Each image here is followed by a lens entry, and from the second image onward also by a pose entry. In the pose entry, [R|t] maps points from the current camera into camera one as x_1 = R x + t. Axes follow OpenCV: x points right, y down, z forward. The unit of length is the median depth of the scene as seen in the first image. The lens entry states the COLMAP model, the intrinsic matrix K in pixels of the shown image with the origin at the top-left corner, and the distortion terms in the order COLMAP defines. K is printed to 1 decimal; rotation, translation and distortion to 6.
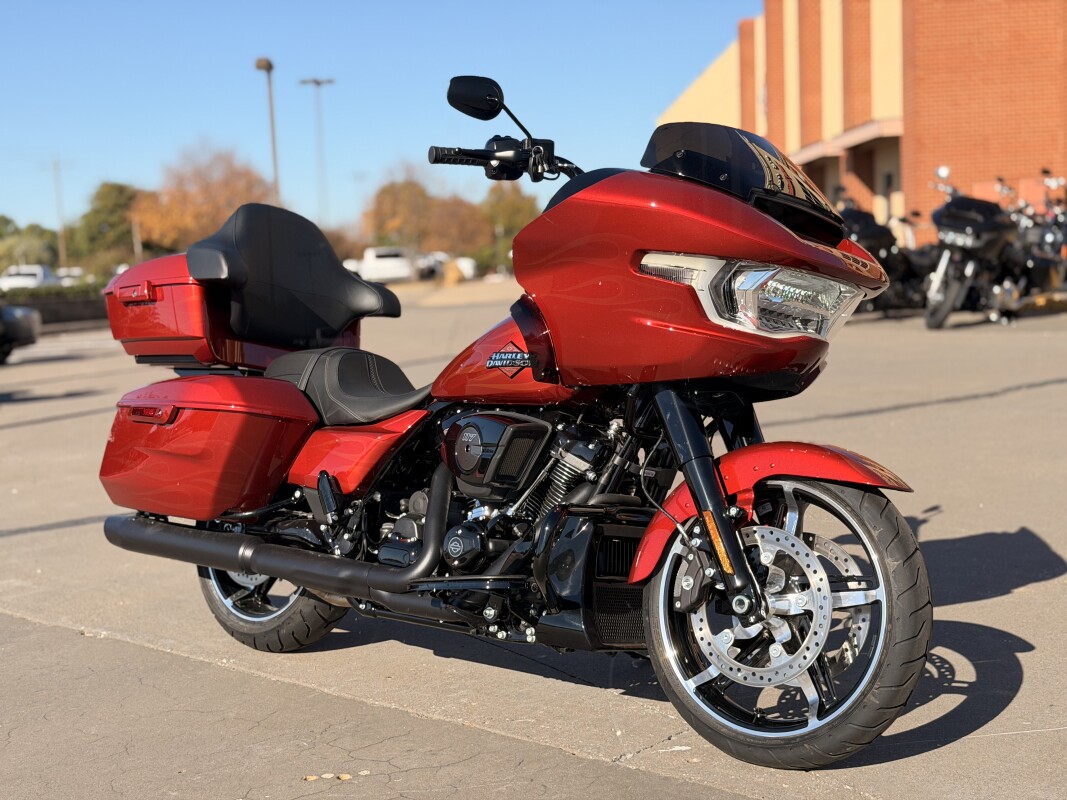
lens RADIAL K [[1451.8, 0, 572.1], [0, 1451.8, 404.5], [0, 0, 1]] dist [0.160241, -0.076428]
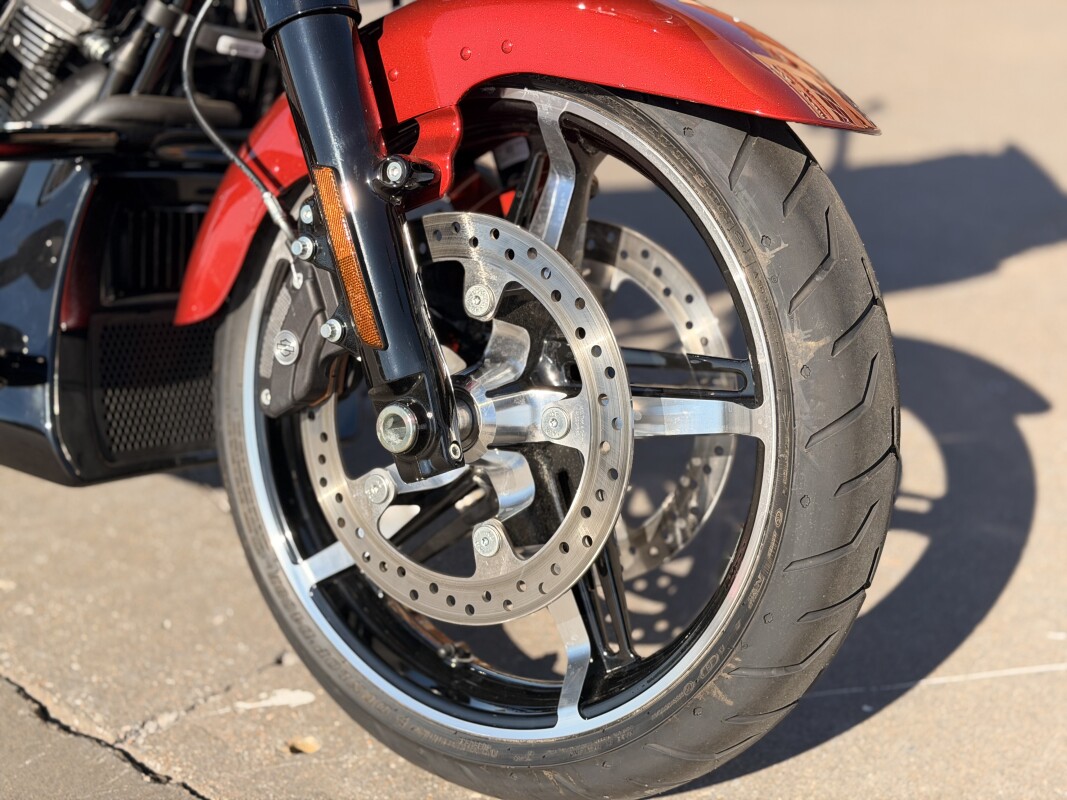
lens RADIAL K [[1451.8, 0, 572.1], [0, 1451.8, 404.5], [0, 0, 1]] dist [0.160241, -0.076428]
pose [[0.997616, 0.025188, 0.064244, 0.133449], [-0.042737, 0.956486, 0.288630, 0.021236], [-0.054178, -0.290688, 0.955283, 0.629453]]
